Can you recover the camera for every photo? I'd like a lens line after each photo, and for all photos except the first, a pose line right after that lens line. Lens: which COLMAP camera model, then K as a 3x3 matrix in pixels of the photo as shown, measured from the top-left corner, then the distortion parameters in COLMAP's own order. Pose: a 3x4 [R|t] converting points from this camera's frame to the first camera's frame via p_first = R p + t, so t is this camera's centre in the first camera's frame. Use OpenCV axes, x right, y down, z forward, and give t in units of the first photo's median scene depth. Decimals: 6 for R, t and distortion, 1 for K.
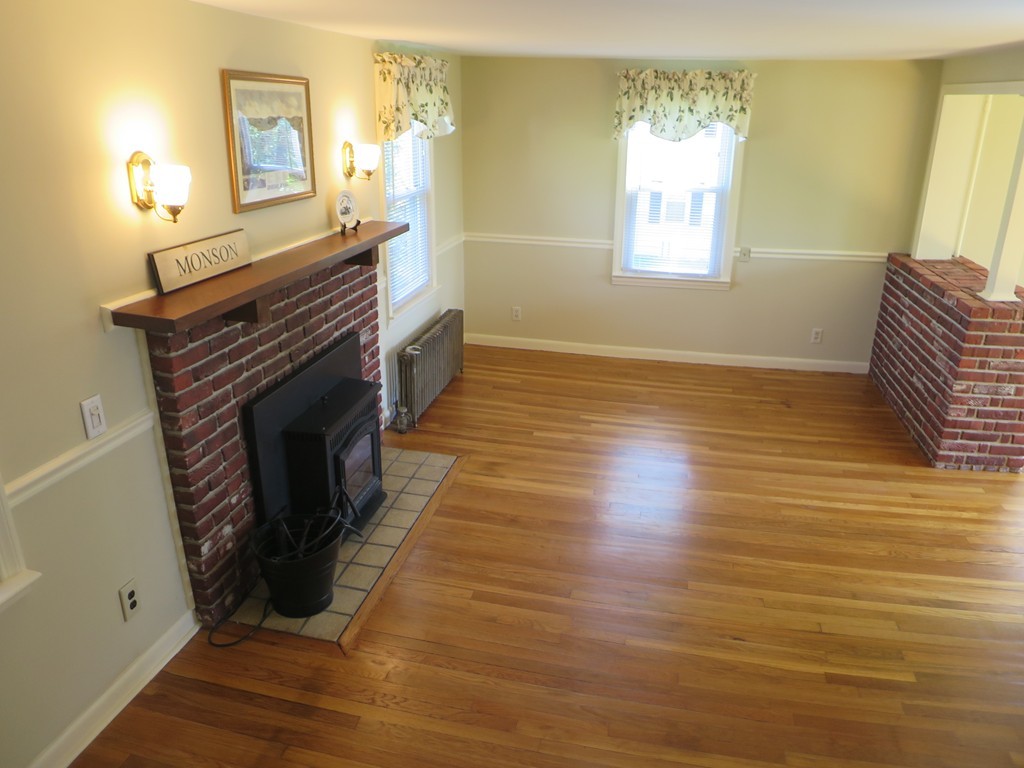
lens RADIAL K [[711.3, 0, 550.7], [0, 711.3, 388.6], [0, 0, 1]] dist [-0.007300, 0.000715]
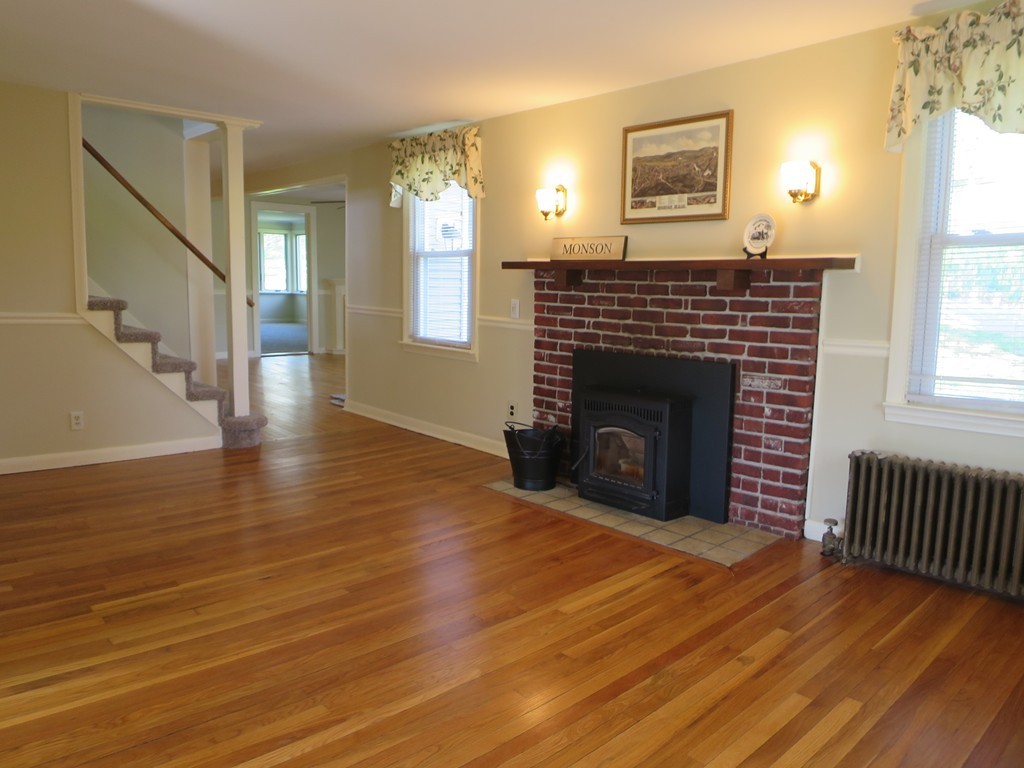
lens RADIAL K [[770.1, 0, 492.4], [0, 770.1, 381.0], [0, 0, 1]] dist [-0.001455, 0.004518]
pose [[-0.623348, 0.072121, -0.778612, 0.699934], [-0.307559, 0.892867, 0.328932, -0.291508], [0.718919, 0.444508, -0.534385, 1.314867]]
